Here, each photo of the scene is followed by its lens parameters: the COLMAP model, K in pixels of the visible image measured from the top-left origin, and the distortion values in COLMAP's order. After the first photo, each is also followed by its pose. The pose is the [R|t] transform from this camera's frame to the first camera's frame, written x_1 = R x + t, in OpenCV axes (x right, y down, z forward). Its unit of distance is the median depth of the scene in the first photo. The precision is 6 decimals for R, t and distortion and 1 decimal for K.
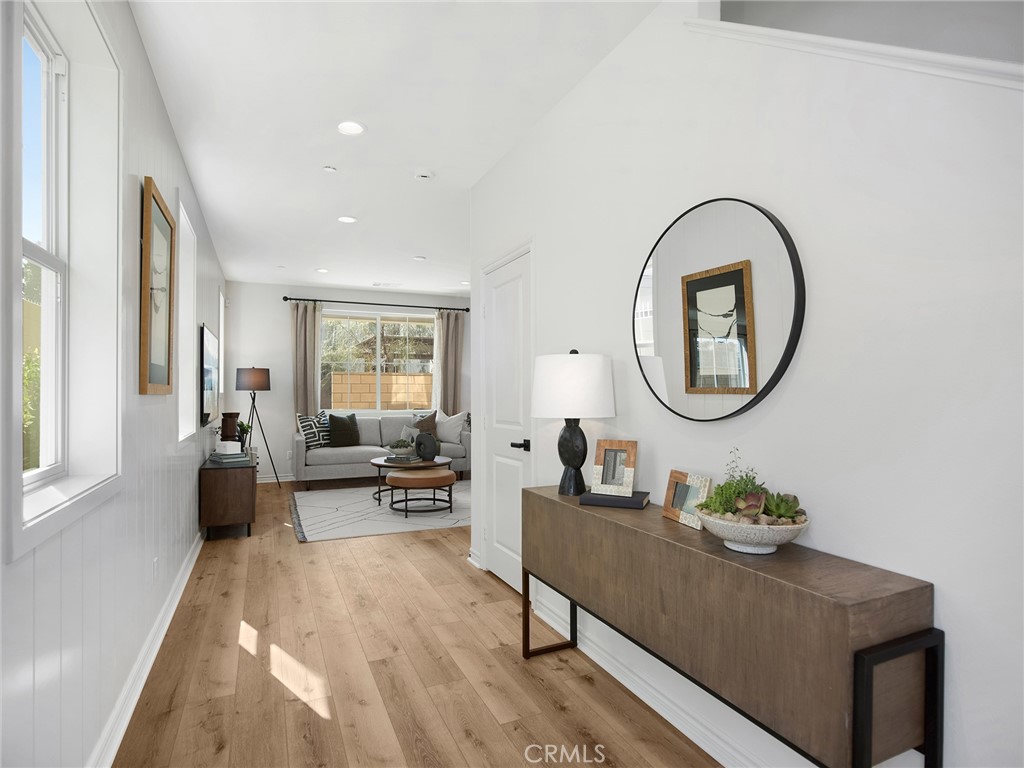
lens RADIAL K [[550.6, 0, 515.4], [0, 550.6, 388.5], [0, 0, 1]] dist [-0.026214, 0.016320]
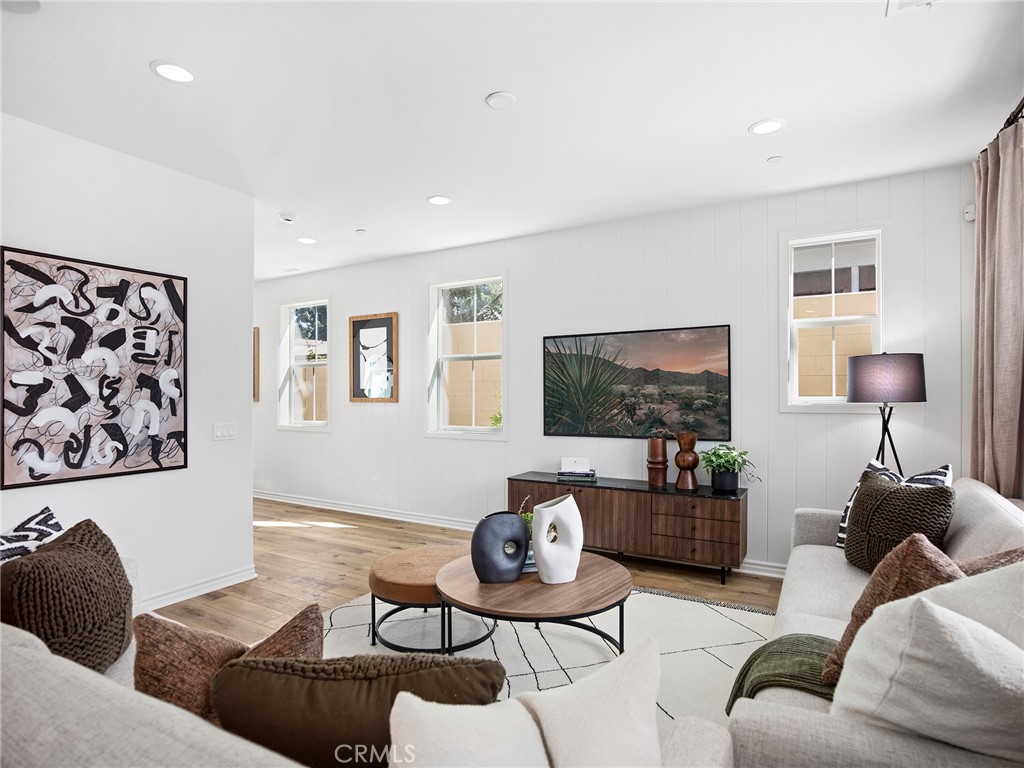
lens RADIAL K [[550.6, 0, 518.0], [0, 550.6, 388.7], [0, 0, 1]] dist [-0.026214, 0.016320]
pose [[-0.826151, 0.002652, -0.563442, 0.047800], [0.016432, 0.999677, -0.019389, -0.002572], [0.563209, -0.025277, -0.825928, 1.130319]]
